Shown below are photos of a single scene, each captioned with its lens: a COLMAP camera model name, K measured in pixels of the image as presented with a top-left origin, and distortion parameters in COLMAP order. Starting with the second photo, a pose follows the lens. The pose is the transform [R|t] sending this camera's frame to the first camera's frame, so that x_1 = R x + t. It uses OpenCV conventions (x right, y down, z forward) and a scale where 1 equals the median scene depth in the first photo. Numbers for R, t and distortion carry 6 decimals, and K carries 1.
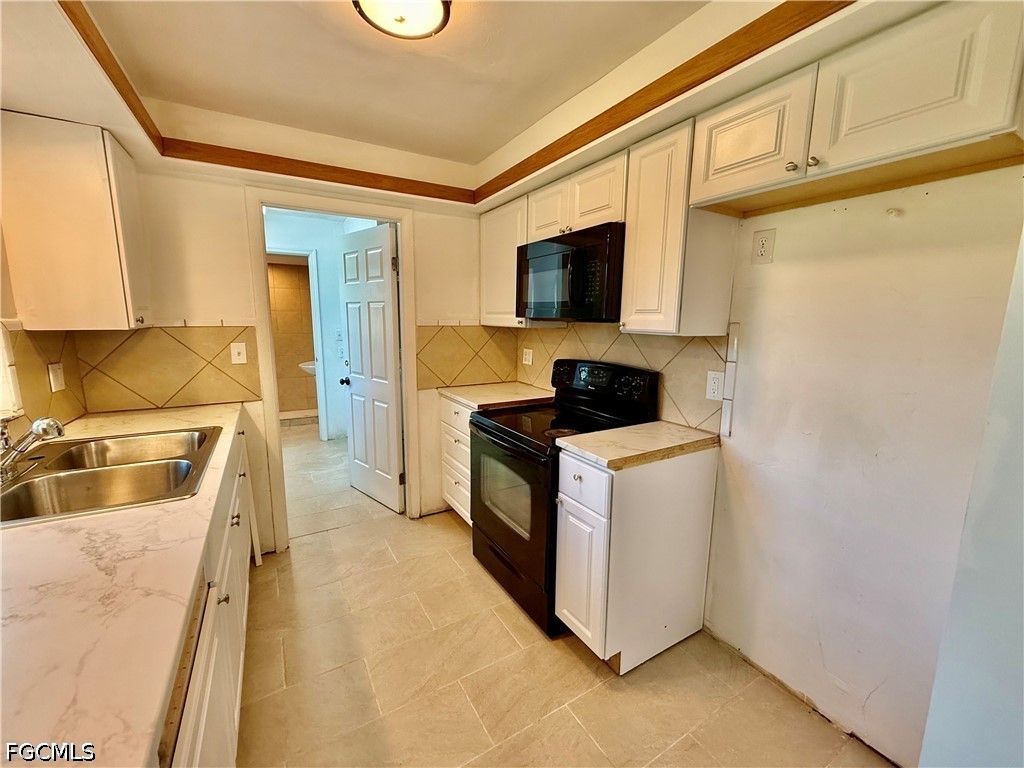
lens RADIAL K [[414.5, 0, 512.6], [0, 414.5, 383.6], [0, 0, 1]] dist [-0.001035, -0.000449]
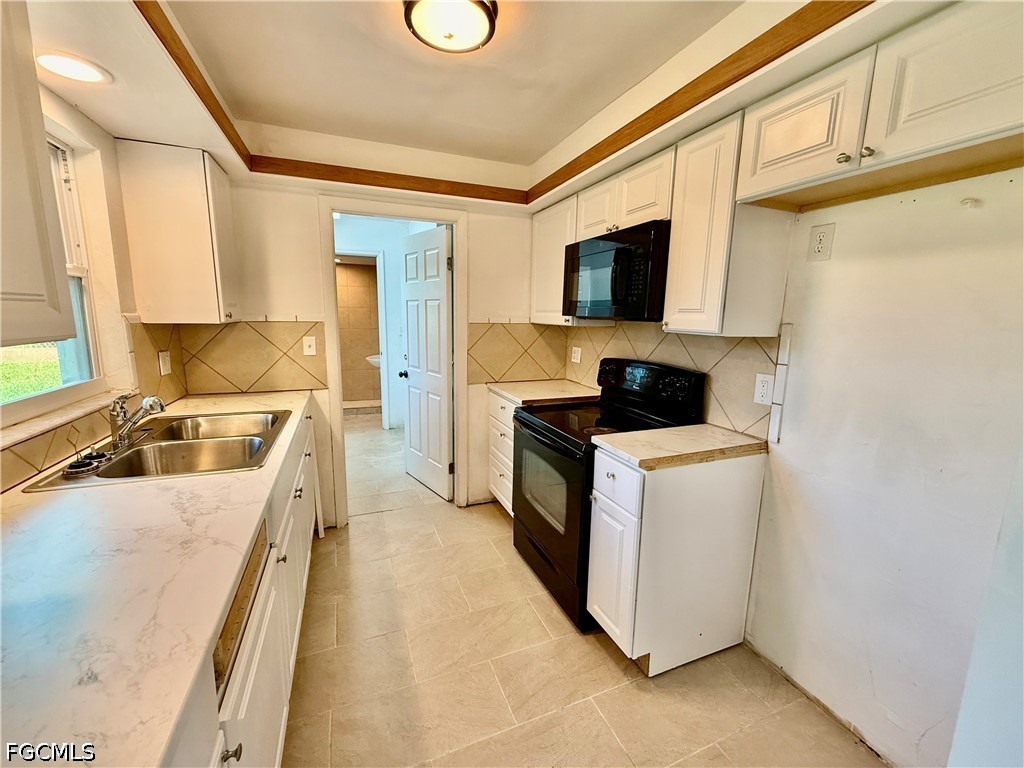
lens RADIAL K [[414.5, 0, 512.6], [0, 414.5, 383.6], [0, 0, 1]] dist [-0.001035, -0.000449]
pose [[0.988800, 0.032160, -0.145739, 0.049709], [-0.031328, 0.999477, 0.008004, 0.002464], [0.145920, -0.003349, 0.989291, -0.024773]]
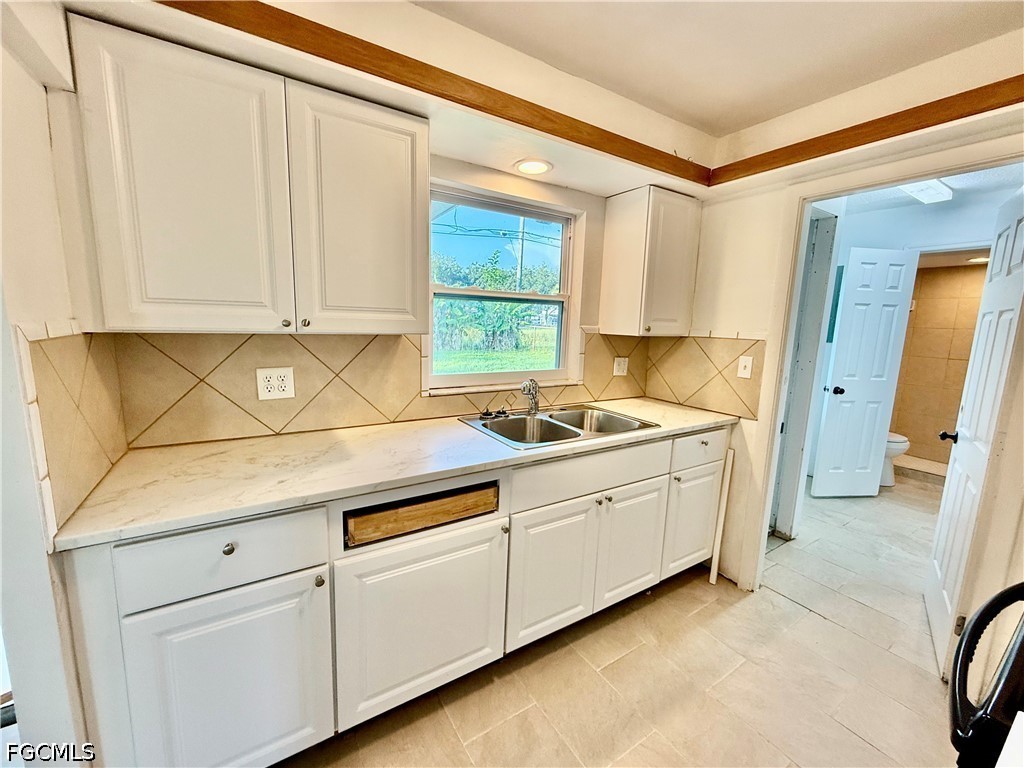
lens RADIAL K [[414.5, 0, 512.6], [0, 414.5, 383.6], [0, 0, 1]] dist [-0.001035, -0.000449]
pose [[0.033813, 0.142561, -0.989208, 0.324351], [-0.188223, 0.972971, 0.133787, -0.072124], [0.981544, 0.181668, 0.059733, 0.479135]]
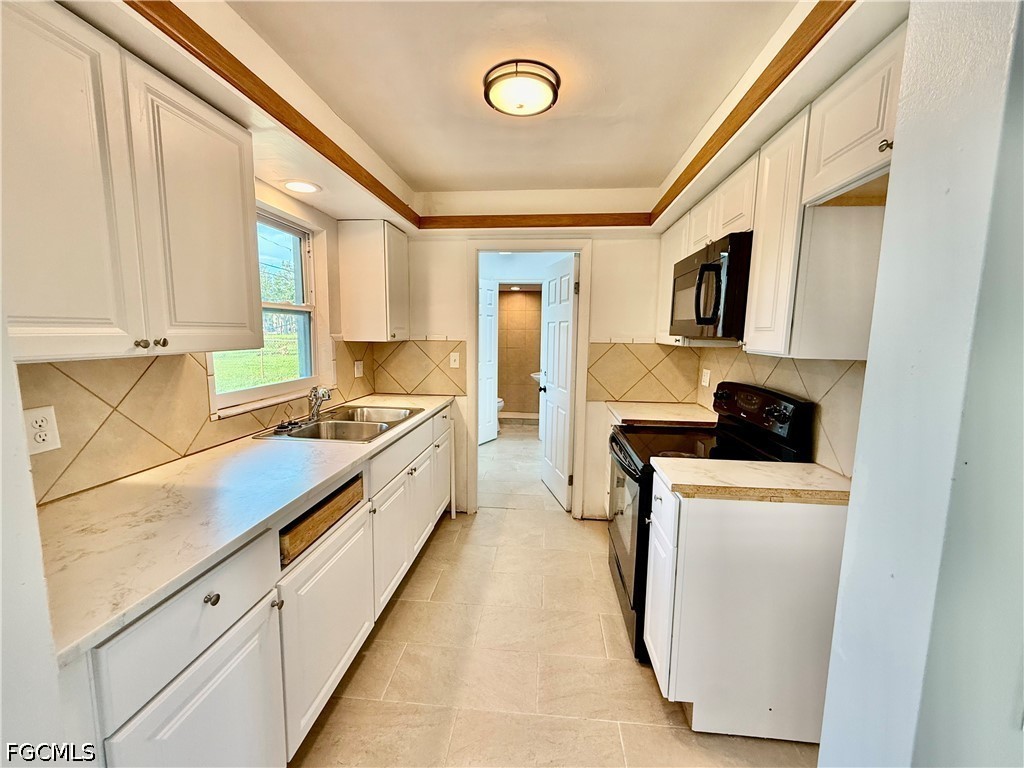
lens RADIAL K [[414.5, 0, 512.6], [0, 414.5, 383.6], [0, 0, 1]] dist [-0.001035, -0.000449]
pose [[0.810227, 0.072821, -0.581574, 0.349393], [-0.097355, 0.995189, -0.011020, 0.000957], [0.577974, 0.065548, 0.813419, -0.008047]]
